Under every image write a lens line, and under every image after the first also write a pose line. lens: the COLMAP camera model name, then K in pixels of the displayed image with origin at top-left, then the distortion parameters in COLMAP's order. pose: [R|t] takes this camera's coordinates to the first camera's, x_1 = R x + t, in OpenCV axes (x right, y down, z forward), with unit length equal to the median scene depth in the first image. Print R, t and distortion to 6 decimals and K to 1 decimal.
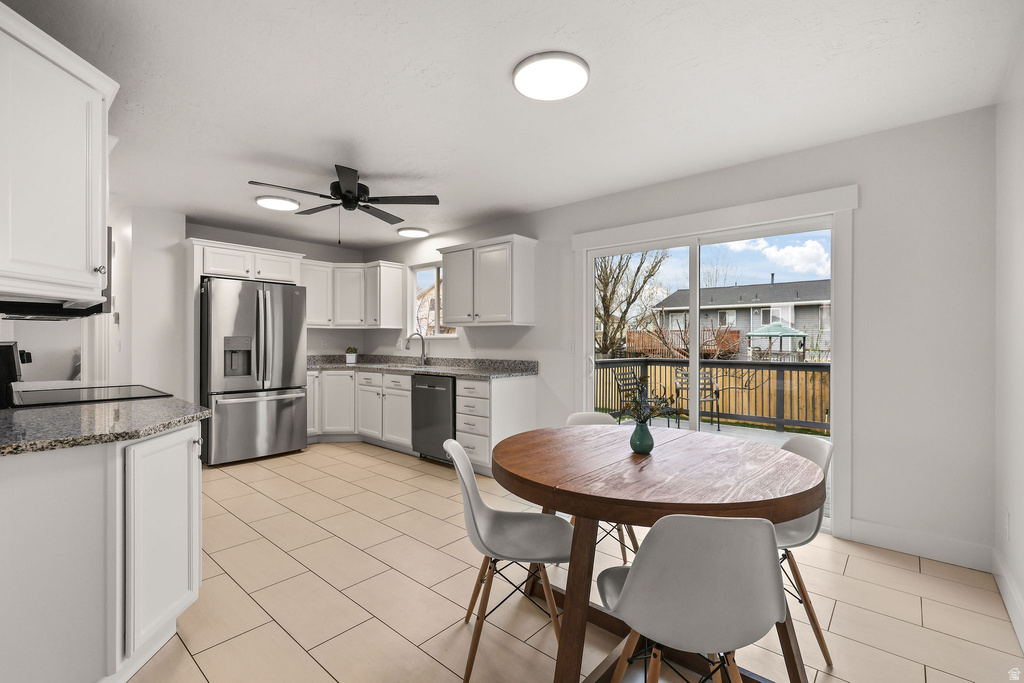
lens RADIAL K [[458.6, 0, 512.0], [0, 458.6, 341.5], [0, 0, 1]] dist [0.000313, 0.000007]
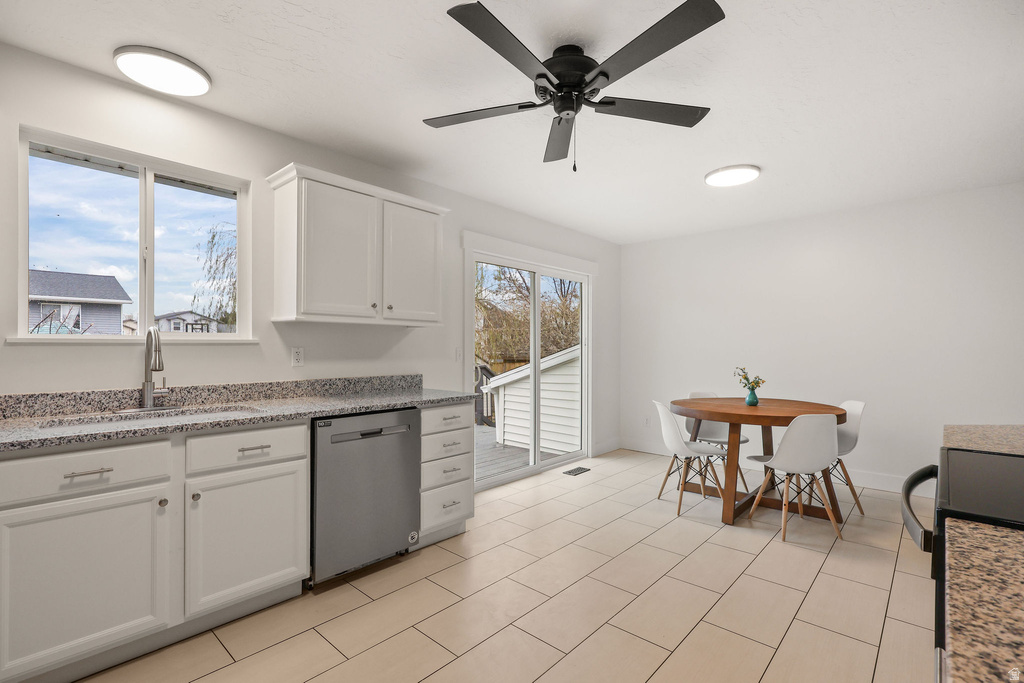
lens RADIAL K [[472.0, 0, 511.7], [0, 472.0, 348.5], [0, 0, 1]] dist [0.000712, 0.000155]
pose [[0.029740, -0.003415, 0.999552, -0.628063], [0.001060, 0.999994, 0.003385, -0.002082], [-0.999557, 0.000959, 0.029744, 0.716715]]
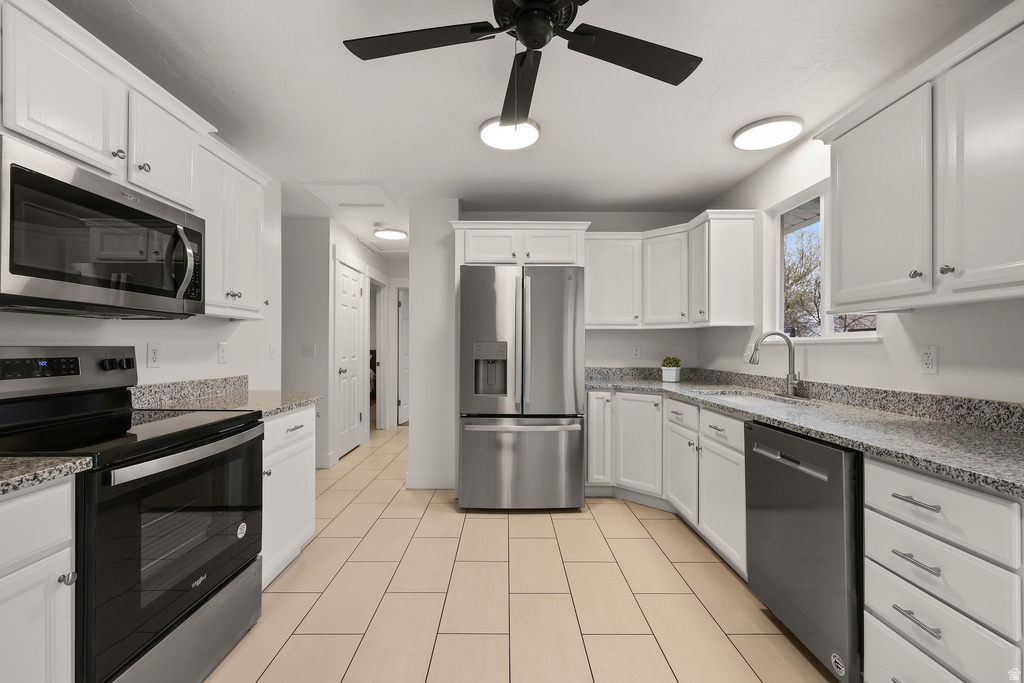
lens RADIAL K [[430.3, 0, 510.5], [0, 430.3, 345.8], [0, 0, 1]] dist [0.000661, -0.000051]
pose [[0.656379, -0.001823, -0.754430, -0.043389], [-0.002672, 0.999985, -0.004741, -0.000240], [0.754427, 0.005128, 0.656364, 0.489806]]
